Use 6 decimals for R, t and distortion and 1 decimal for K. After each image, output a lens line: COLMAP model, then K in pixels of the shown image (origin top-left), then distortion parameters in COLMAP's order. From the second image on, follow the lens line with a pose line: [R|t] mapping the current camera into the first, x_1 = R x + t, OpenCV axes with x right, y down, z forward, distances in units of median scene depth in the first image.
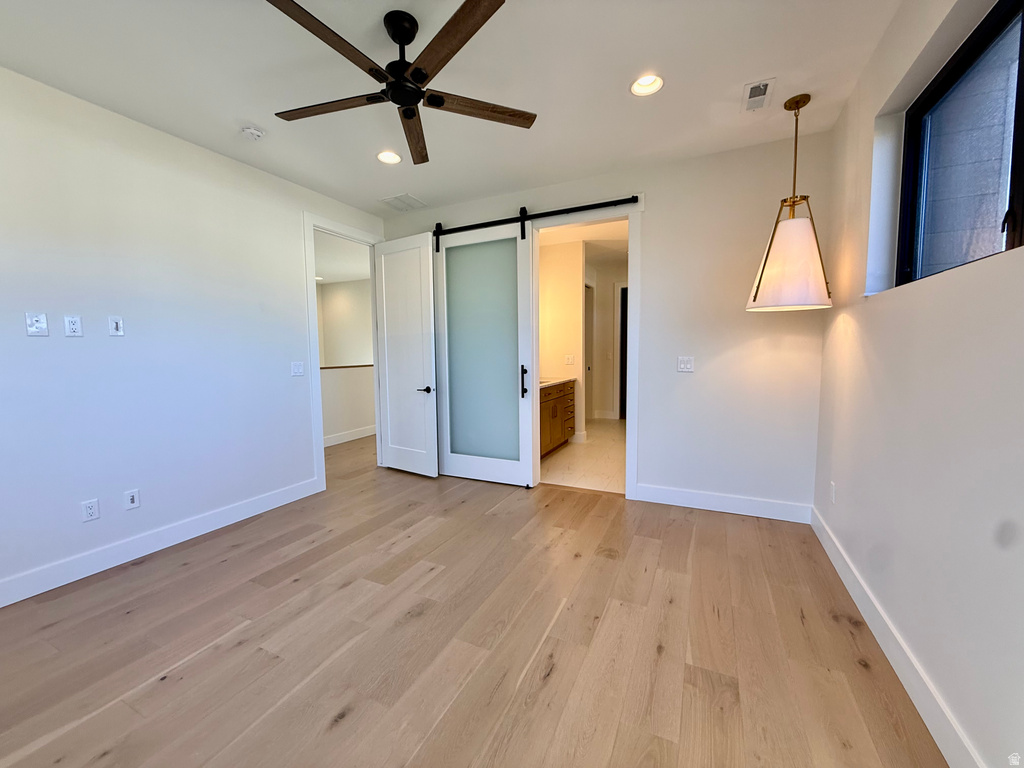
lens RADIAL K [[408.5, 0, 508.9], [0, 408.5, 383.5], [0, 0, 1]] dist [-0.000827, -0.000220]
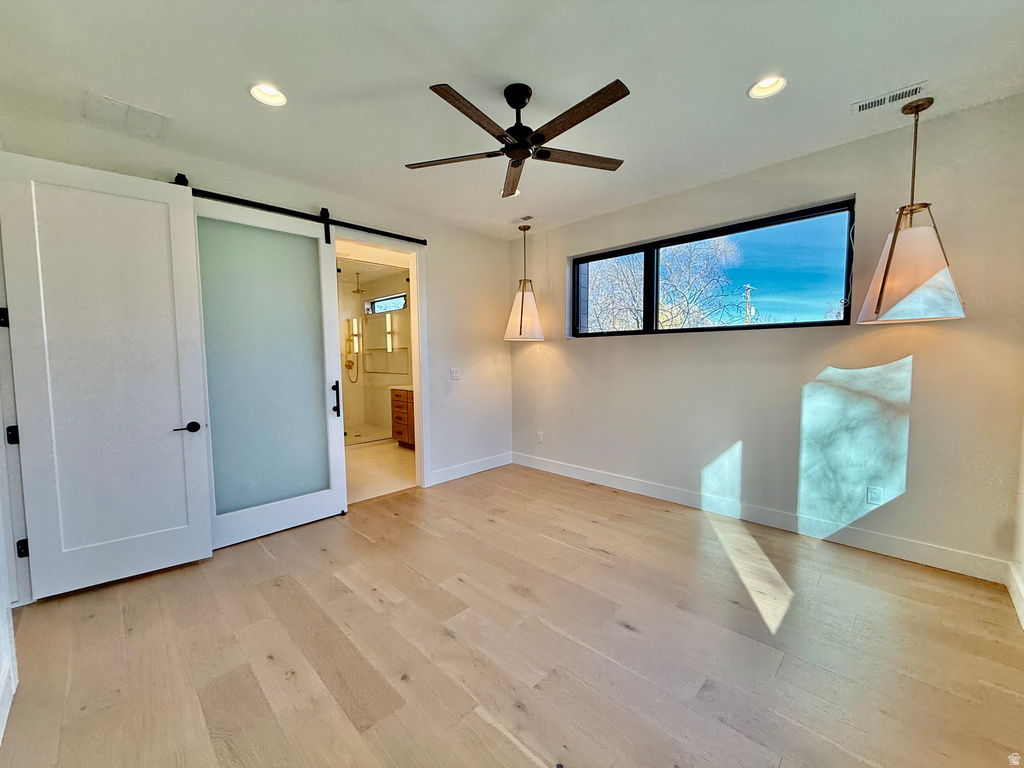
lens RADIAL K [[408.5, 0, 508.9], [0, 408.5, 383.5], [0, 0, 1]] dist [-0.000827, -0.000220]
pose [[0.318715, -0.054012, 0.946311, -0.967602], [0.080760, 0.996292, 0.029665, -0.048296], [-0.944404, 0.066970, 0.321895, 0.466018]]
